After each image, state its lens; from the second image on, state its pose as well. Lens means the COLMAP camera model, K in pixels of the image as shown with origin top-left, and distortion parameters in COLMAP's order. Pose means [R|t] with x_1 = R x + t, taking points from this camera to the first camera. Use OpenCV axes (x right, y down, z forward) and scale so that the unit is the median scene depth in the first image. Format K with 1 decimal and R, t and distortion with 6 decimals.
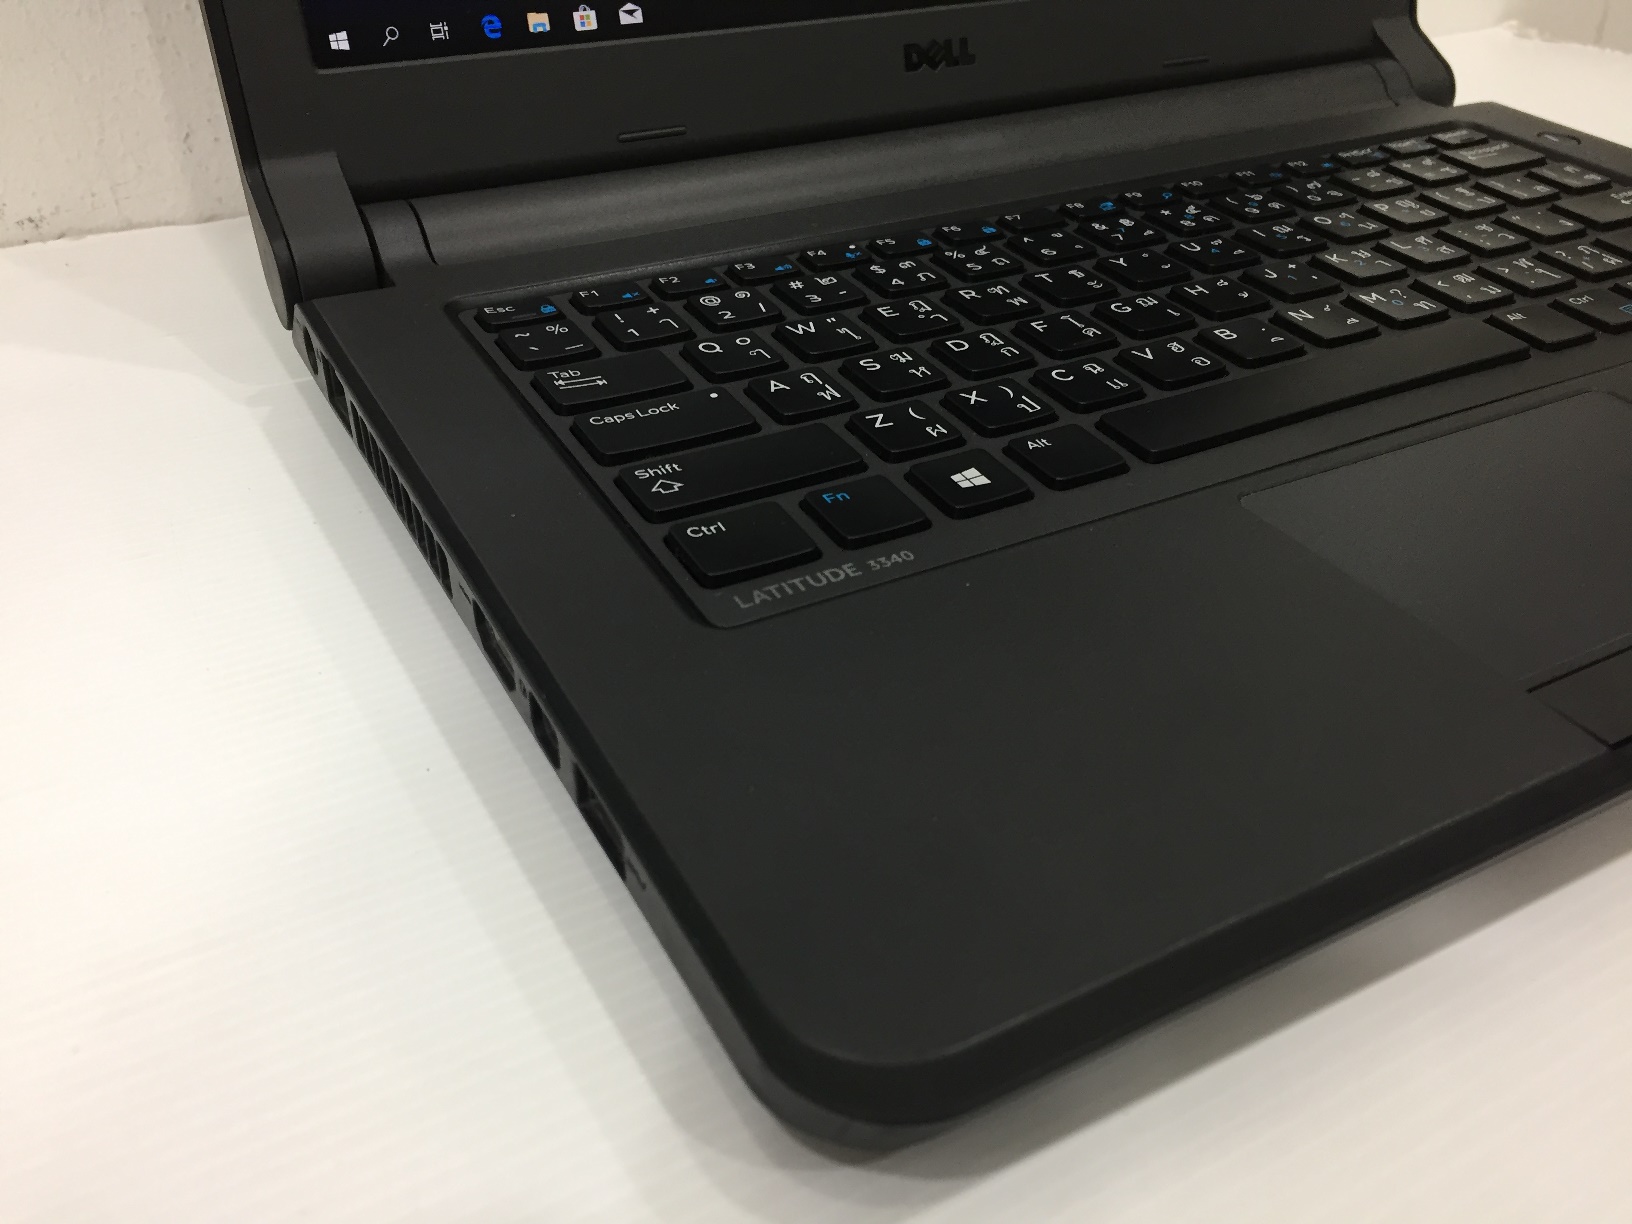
lens RADIAL K [[1455.6, 0, 826.6], [0, 1455.6, 603.0], [0, 0, 1]] dist [0.067922, -0.113230]
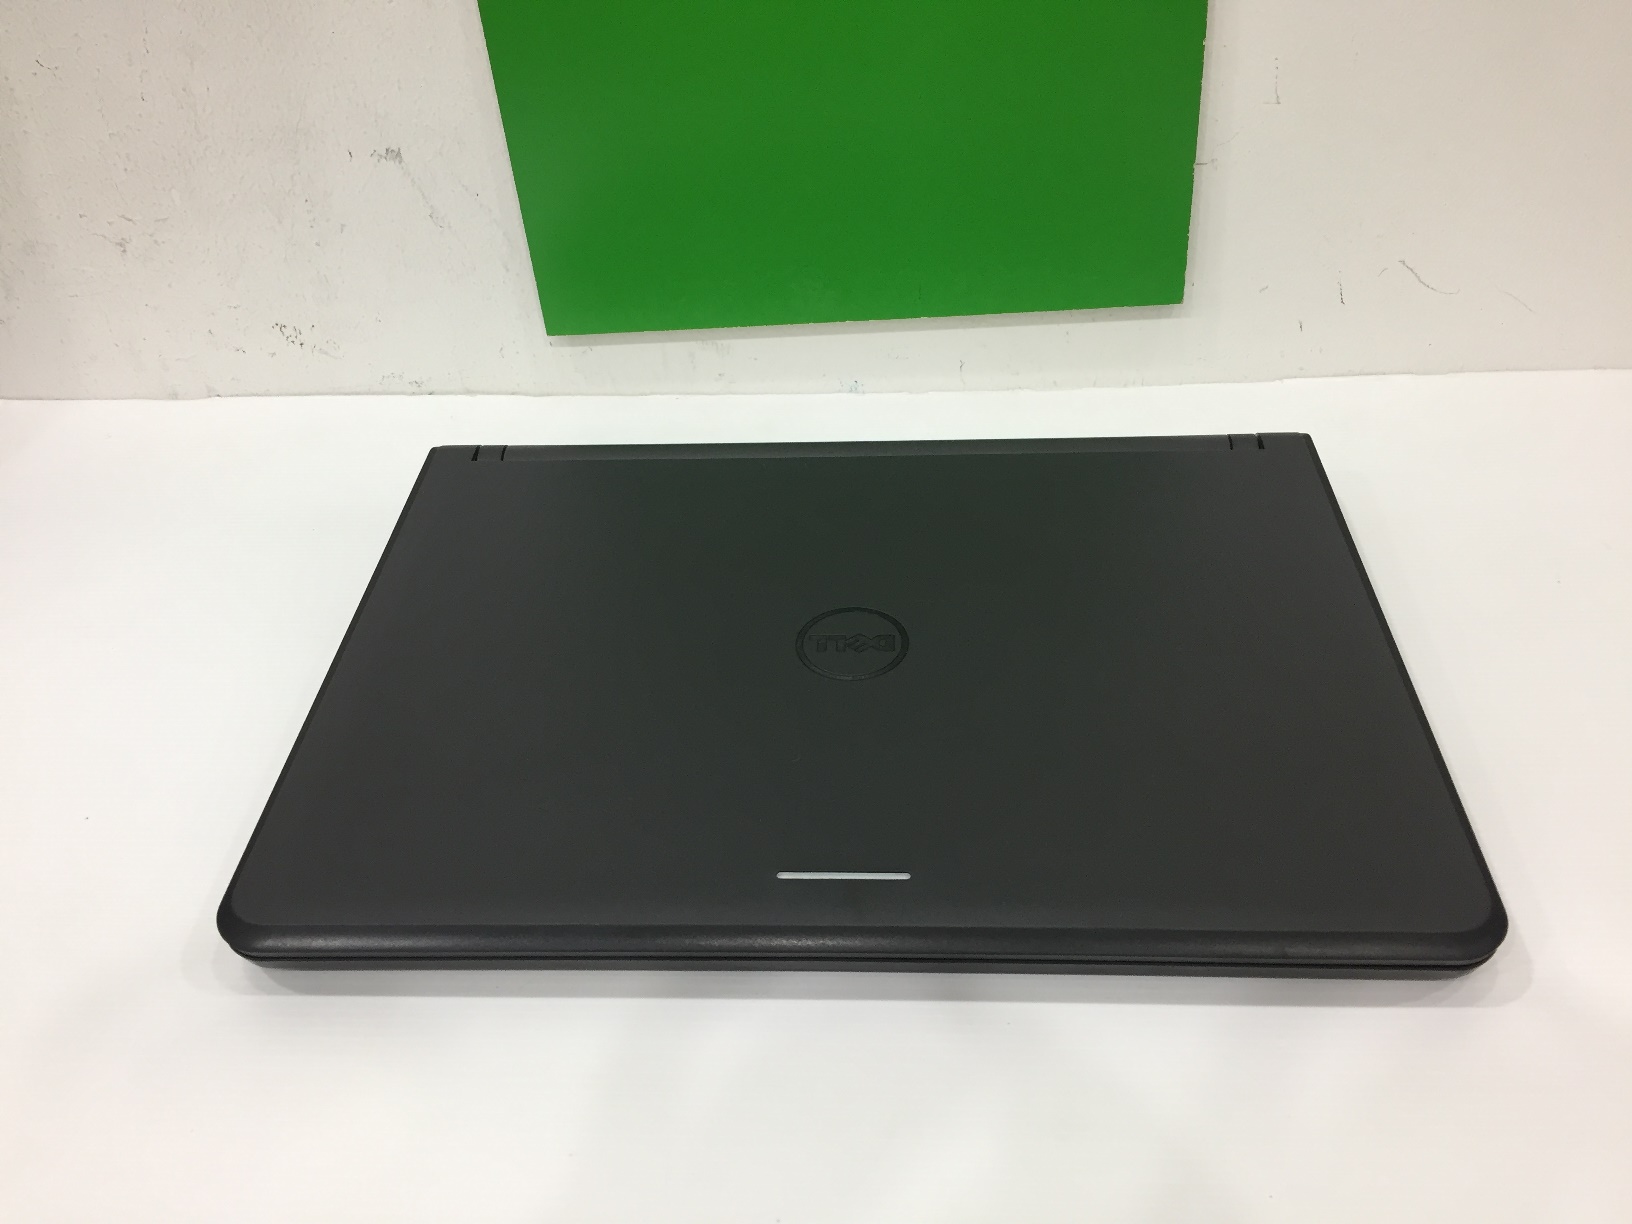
lens RADIAL K [[1455.6, 0, 826.8], [0, 1455.6, 627.4], [0, 0, 1]] dist [0.067922, -0.113230]
pose [[0.845621, 0.296598, -0.443796, 0.946510], [-0.251605, 0.954737, 0.158657, -0.484096], [0.470766, -0.022502, 0.881971, -0.419138]]
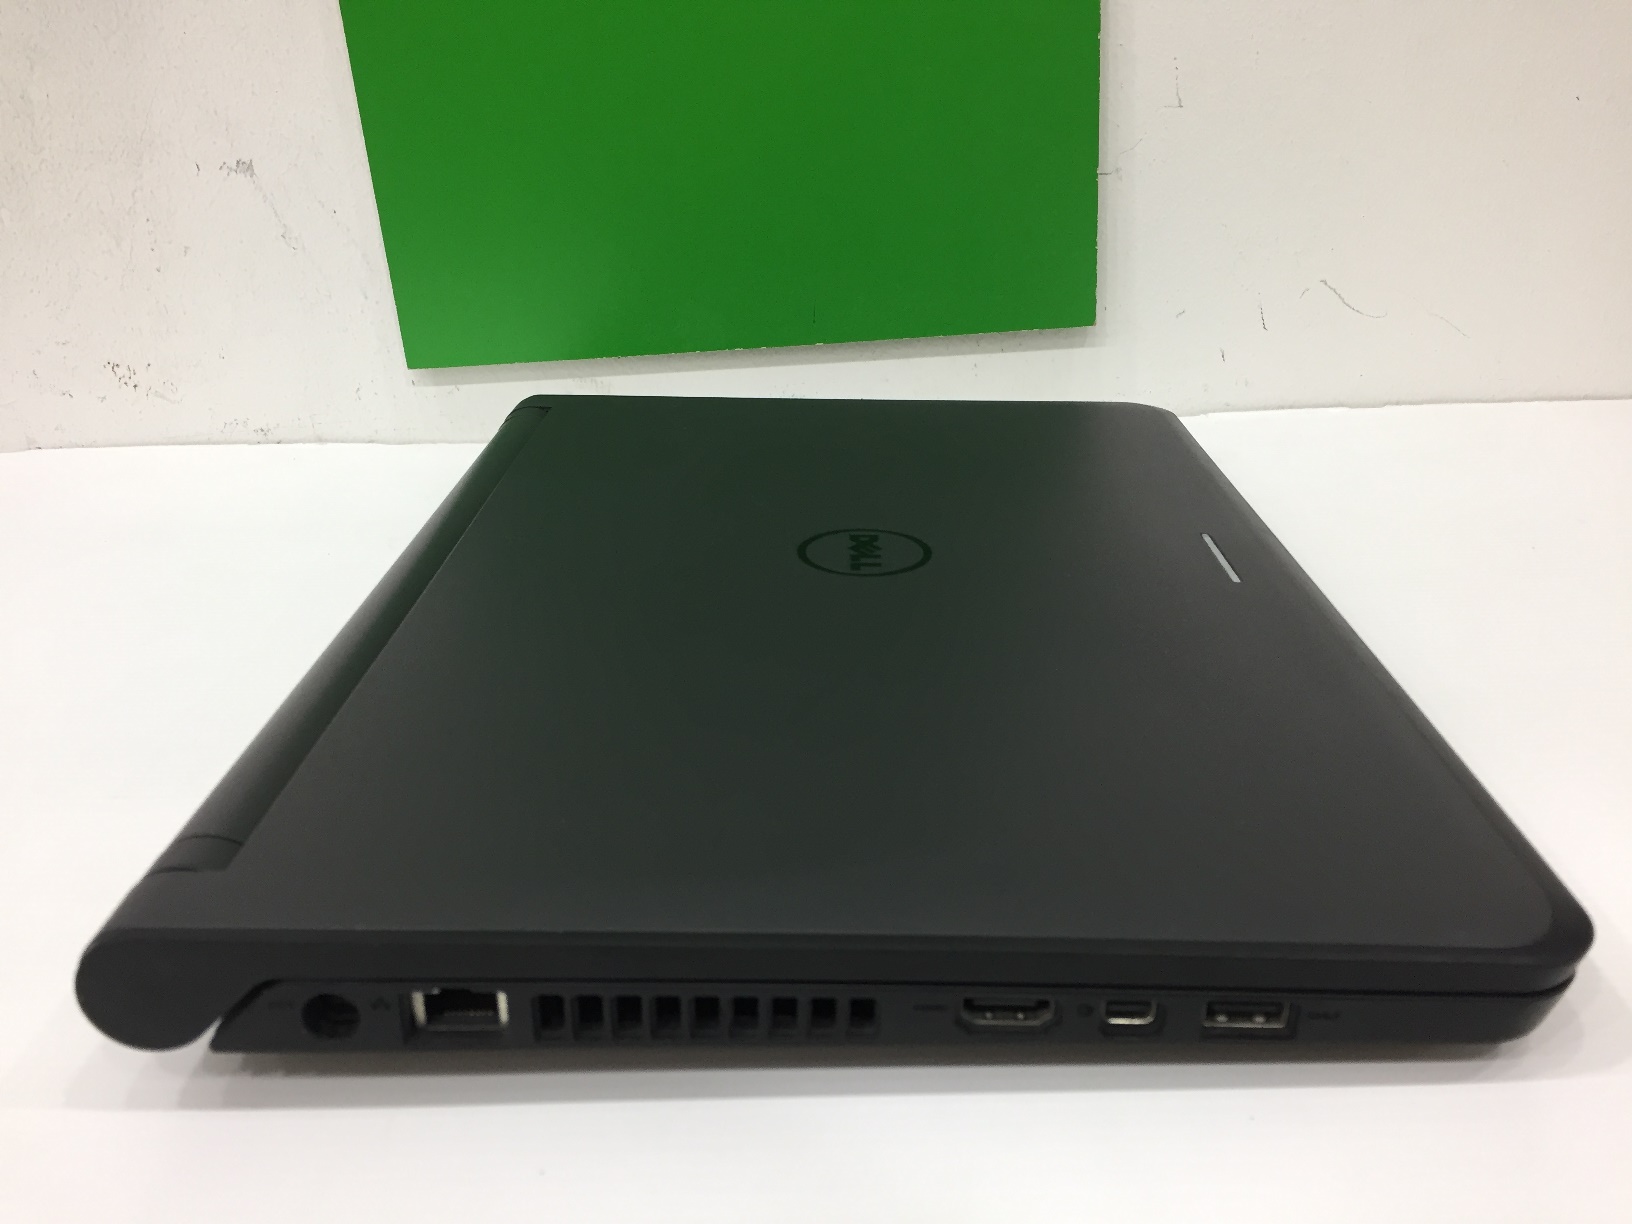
lens RADIAL K [[1385.3, 0, 826.4], [0, 1385.3, 621.9], [0, 0, 1]] dist [0.060360, -0.094182]
pose [[0.865567, 0.170531, -0.470863, 0.940039], [-0.240127, 0.966429, -0.091406, -0.084511], [0.439468, 0.192185, 0.877458, -0.032754]]
